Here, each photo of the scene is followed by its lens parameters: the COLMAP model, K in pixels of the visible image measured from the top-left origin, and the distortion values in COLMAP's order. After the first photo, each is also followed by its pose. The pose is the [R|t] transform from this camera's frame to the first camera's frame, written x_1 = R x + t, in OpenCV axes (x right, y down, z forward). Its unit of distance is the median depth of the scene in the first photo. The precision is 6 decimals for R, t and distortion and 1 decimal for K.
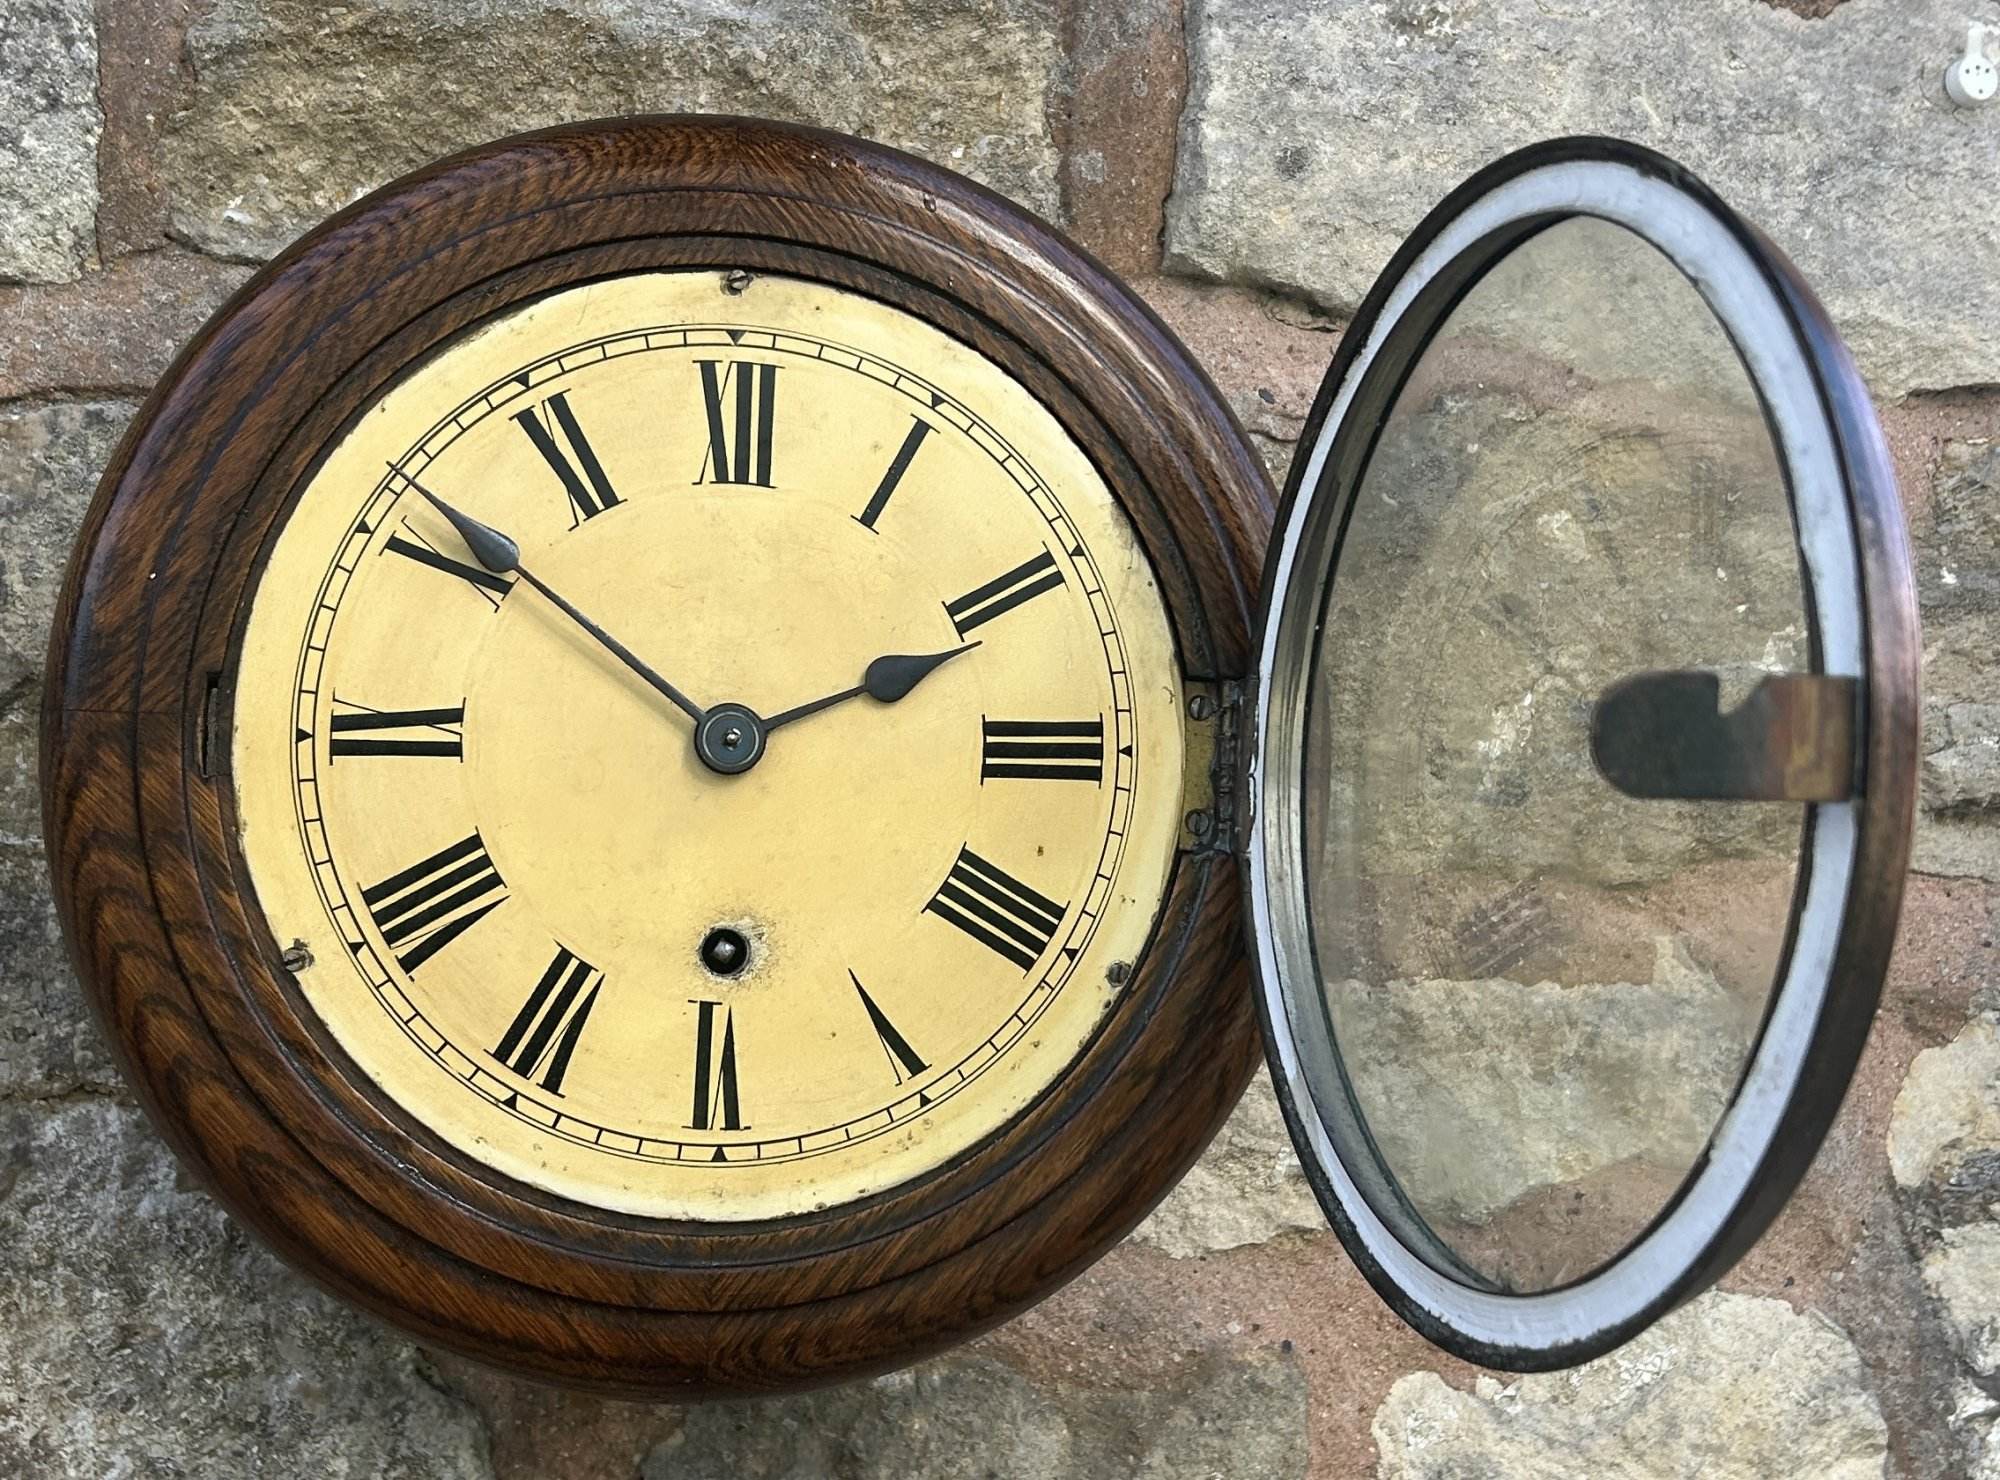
lens RADIAL K [[2687.4, 0, 929.6], [0, 2687.4, 732.9], [0, 0, 1]] dist [0.238676, -0.914134]
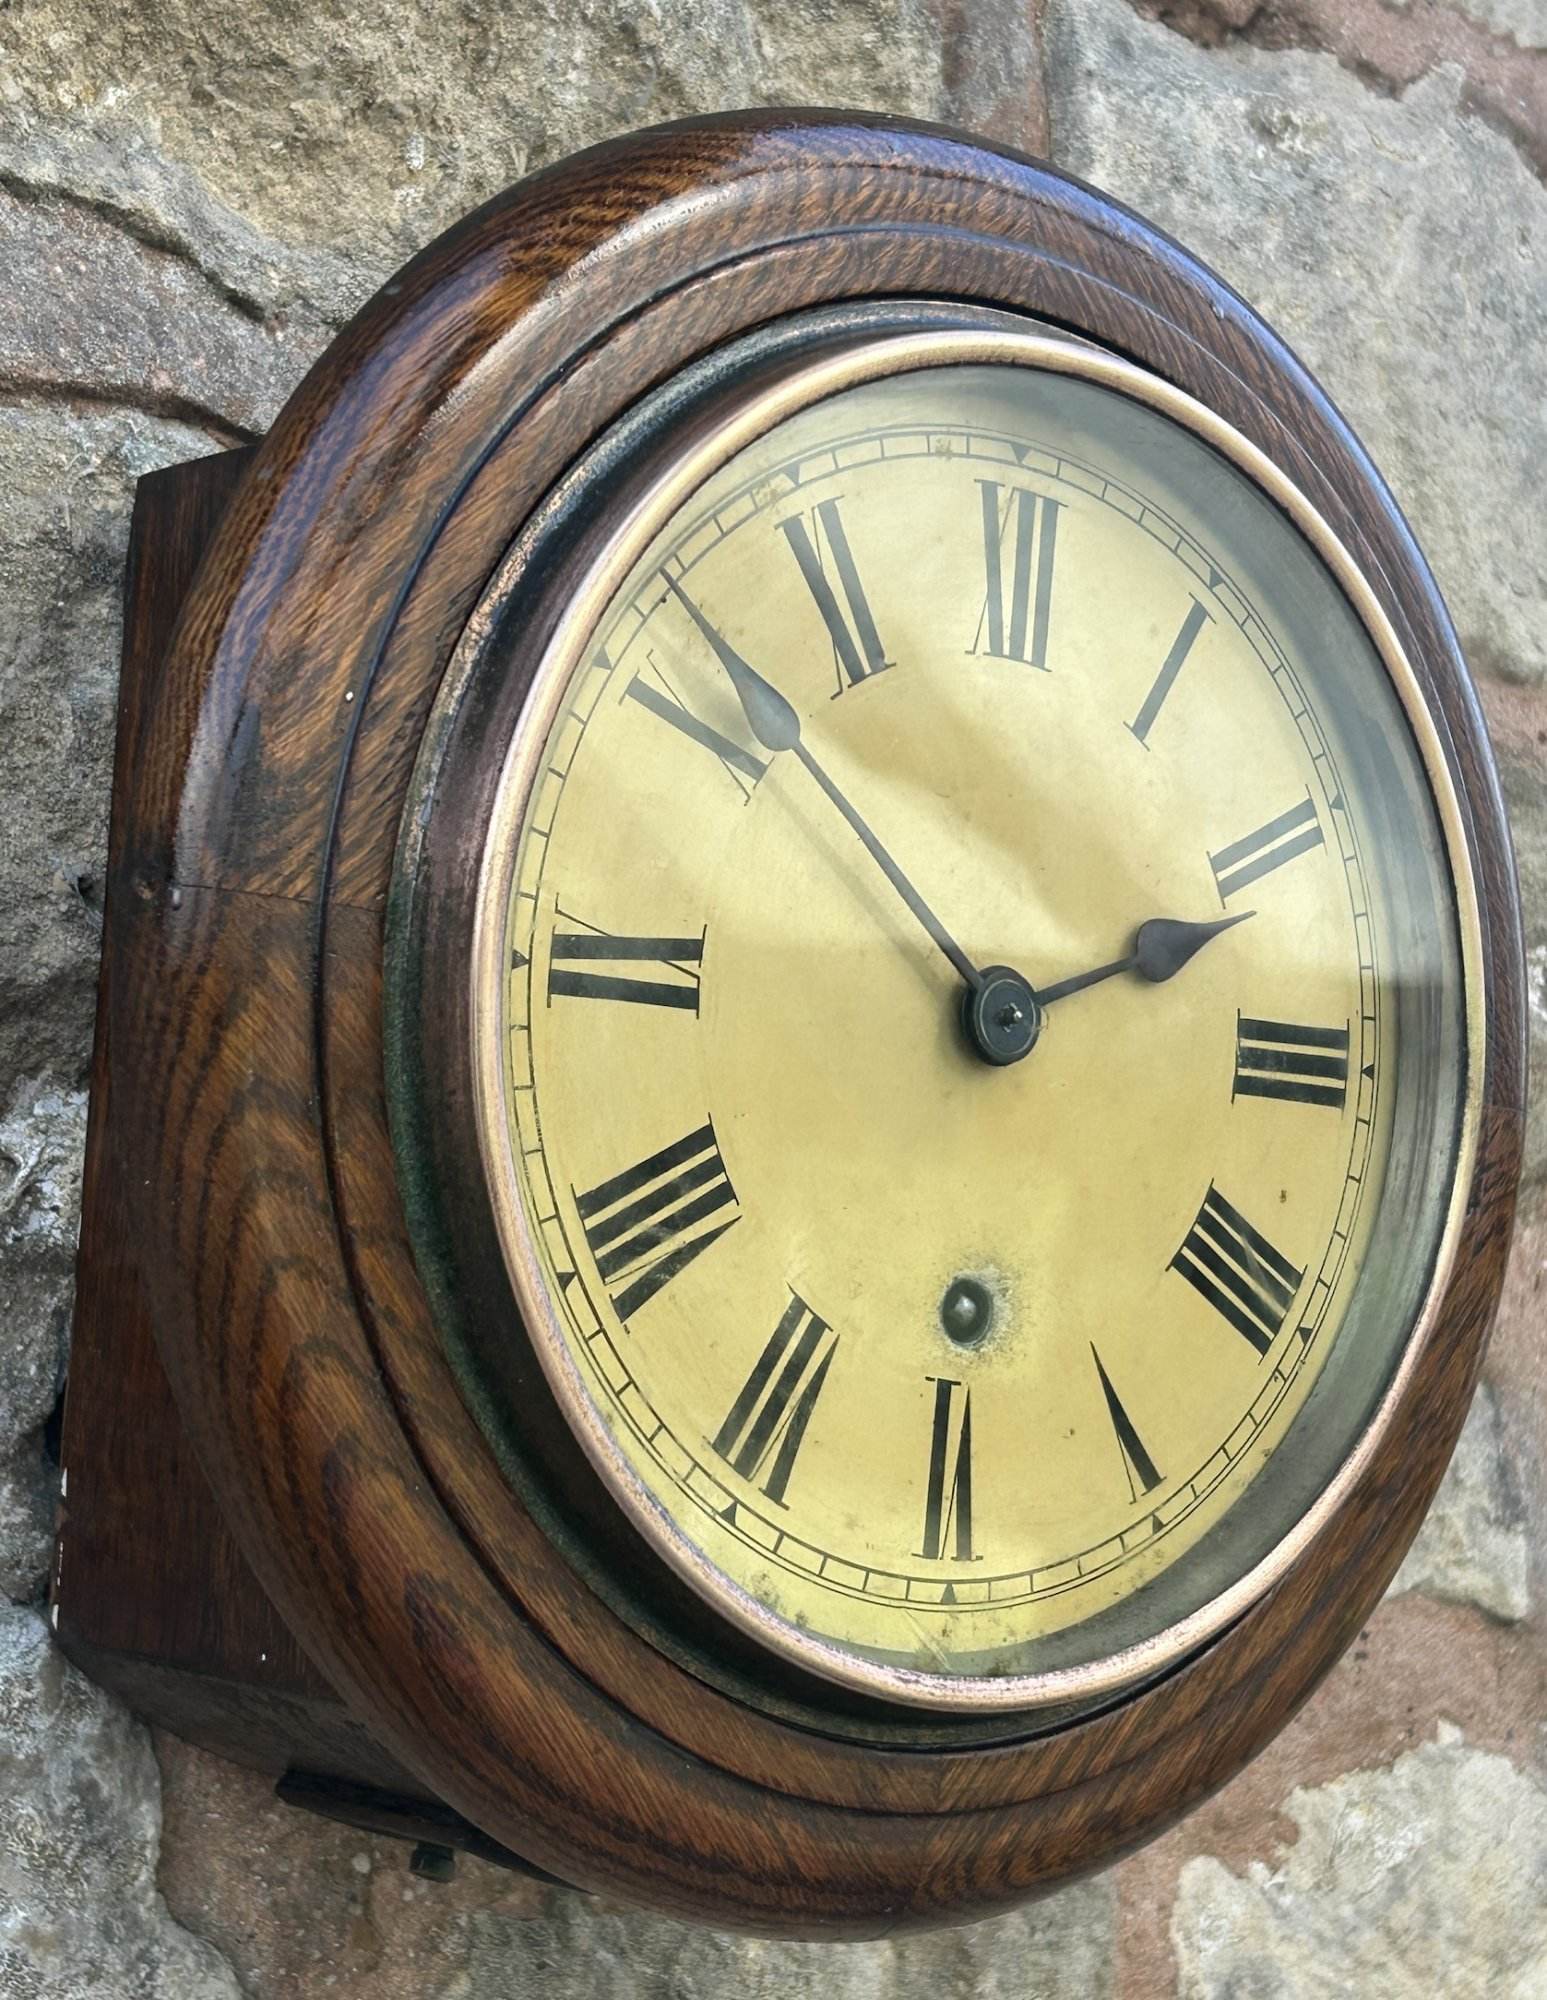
lens RADIAL K [[3684.5, 0, 715.9], [0, 3684.5, 1016.8], [0, 0, 1]] dist [0.219617, -0.867306]
pose [[0.872596, 0.085196, 0.480955, -0.604880], [-0.094163, 0.995542, -0.005510, 0.014812], [-0.479280, -0.040480, 0.876728, 0.173254]]
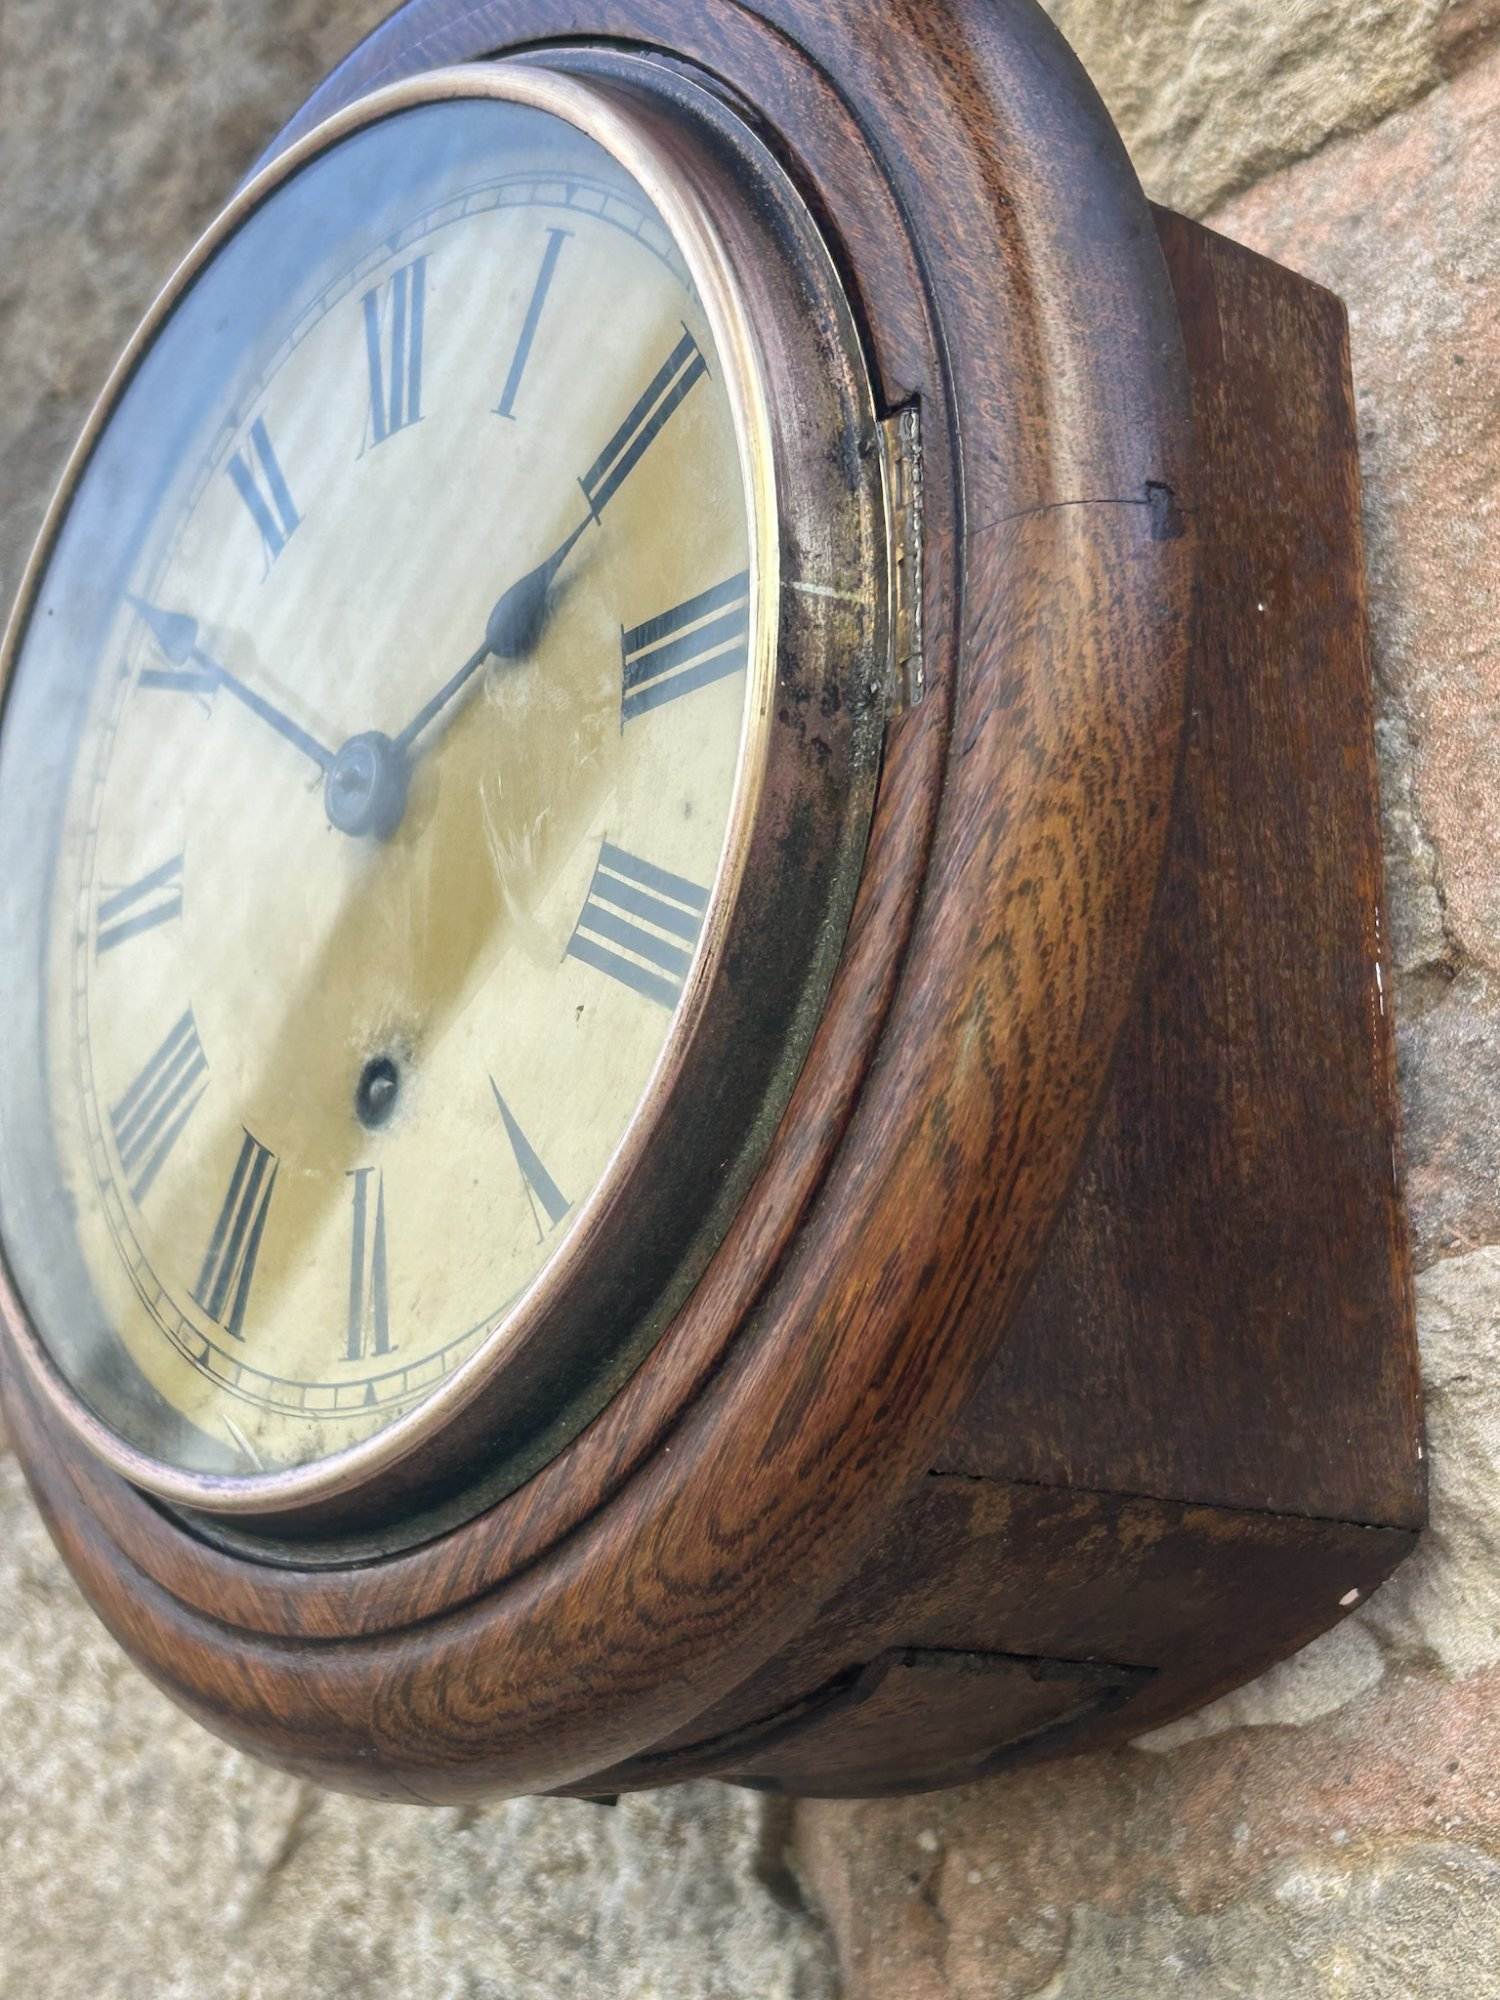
lens RADIAL K [[3031.7, 0, 750.0], [0, 3031.7, 1000.0], [0, 0, 1]] dist [0.183586, -0.656718]
pose [[0.515228, -0.258276, -0.817211, 0.576593], [0.088297, 0.964435, -0.249137, 0.249675], [0.852493, 0.056206, 0.519709, 0.681540]]
